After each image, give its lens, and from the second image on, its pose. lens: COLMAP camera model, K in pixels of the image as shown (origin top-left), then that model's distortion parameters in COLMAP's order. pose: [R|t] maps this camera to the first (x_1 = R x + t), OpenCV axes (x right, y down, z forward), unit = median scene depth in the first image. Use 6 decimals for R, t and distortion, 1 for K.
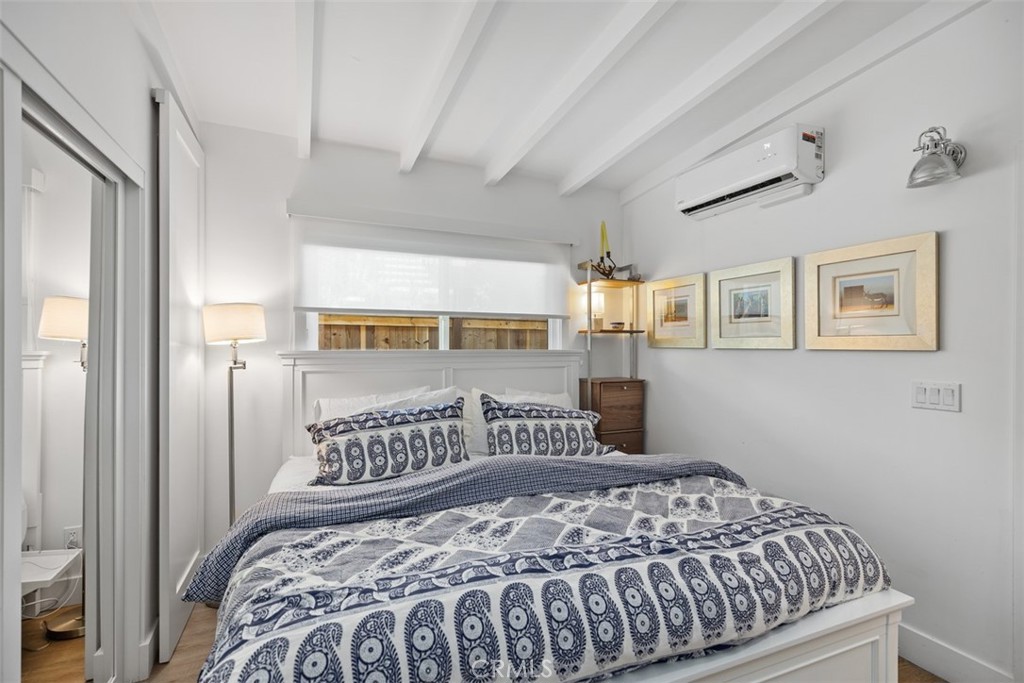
lens RADIAL K [[472.0, 0, 510.0], [0, 472.0, 341.0], [0, 0, 1]] dist [0.003180, 0.000069]
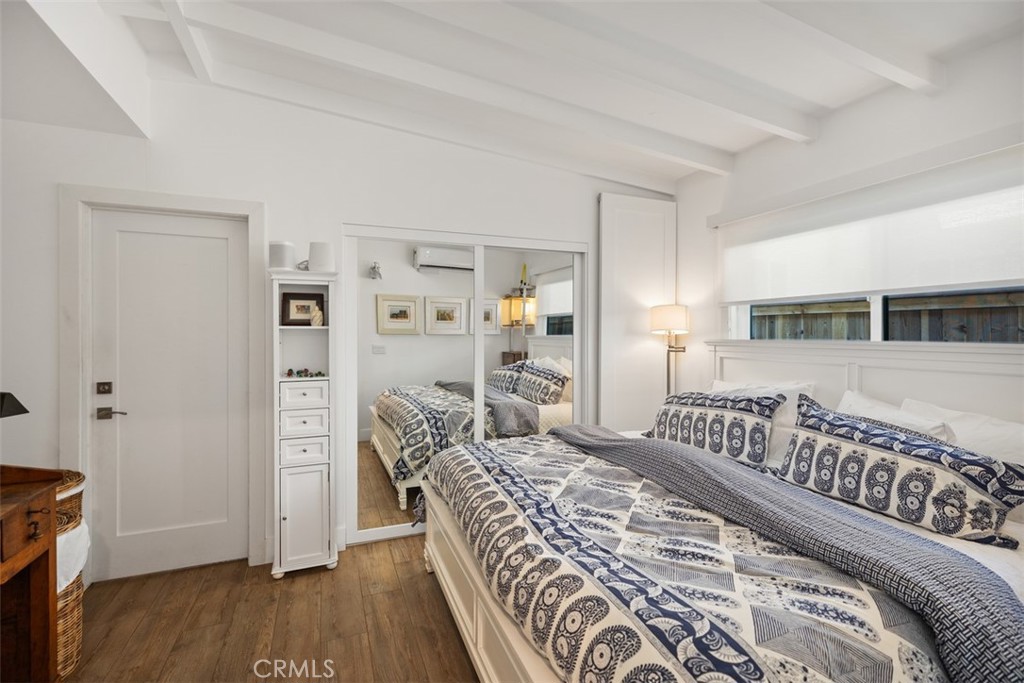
lens RADIAL K [[472.0, 0, 510.0], [0, 472.0, 341.0], [0, 0, 1]] dist [0.003180, 0.000069]
pose [[-0.040907, 0.014786, -0.999054, 0.919497], [0.007751, 0.999865, 0.014480, 0.004294], [0.999133, -0.007151, -0.041017, 0.616745]]
